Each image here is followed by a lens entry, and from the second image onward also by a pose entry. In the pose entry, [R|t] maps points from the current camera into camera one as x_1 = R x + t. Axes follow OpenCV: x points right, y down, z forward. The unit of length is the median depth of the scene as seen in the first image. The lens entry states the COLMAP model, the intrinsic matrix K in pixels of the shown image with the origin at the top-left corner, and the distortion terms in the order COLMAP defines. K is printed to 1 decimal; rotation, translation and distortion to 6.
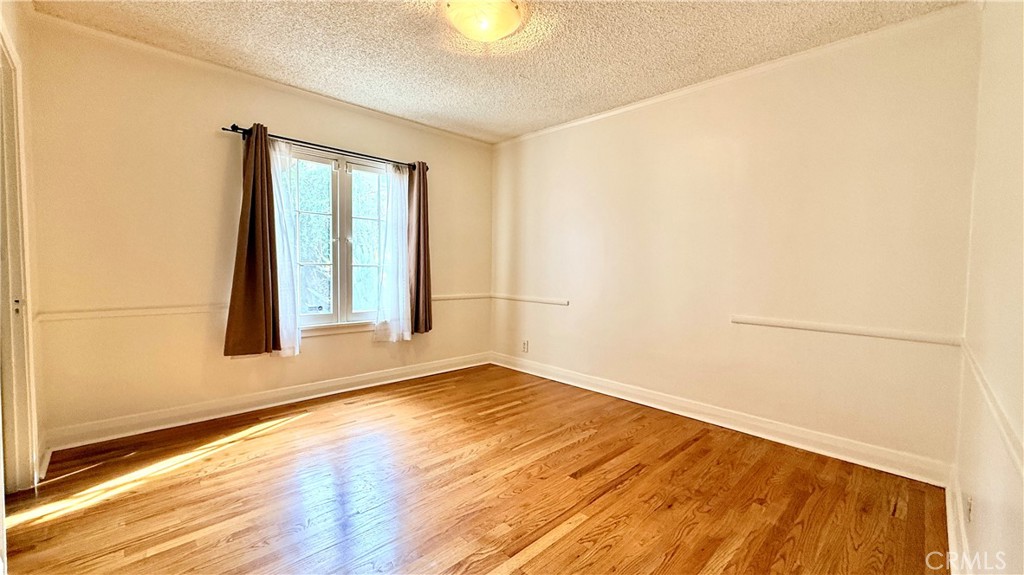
lens RADIAL K [[408.7, 0, 511.0], [0, 408.7, 288.0], [0, 0, 1]] dist [0.003563, 0.000174]
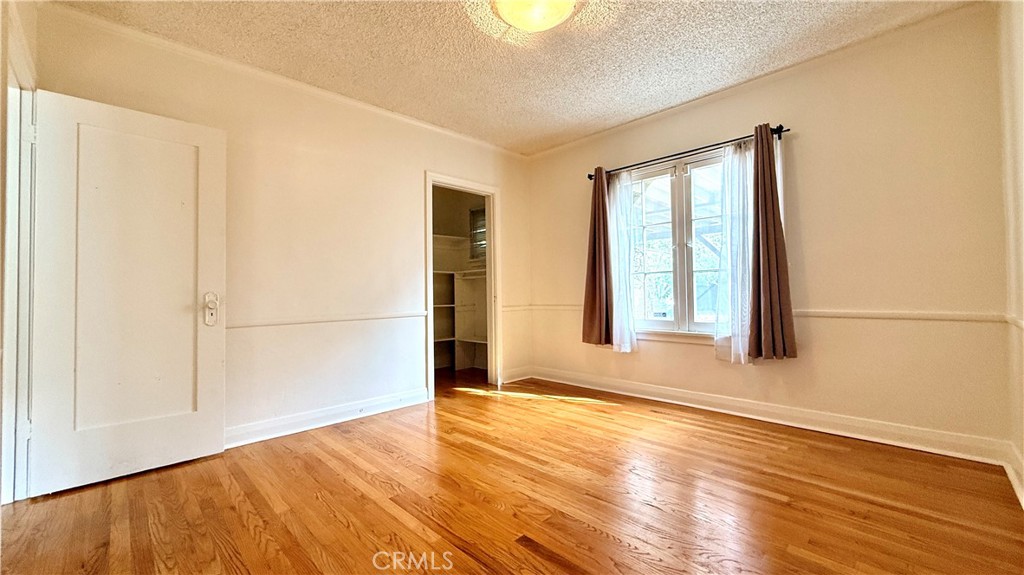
lens RADIAL K [[408.7, 0, 510.7], [0, 408.7, 288.7], [0, 0, 1]] dist [0.003563, 0.000174]
pose [[0.006590, -0.024147, -0.999687, 0.595810], [-0.033791, 0.999132, -0.024357, 0.023270], [0.999407, 0.033941, 0.005769, 0.641472]]
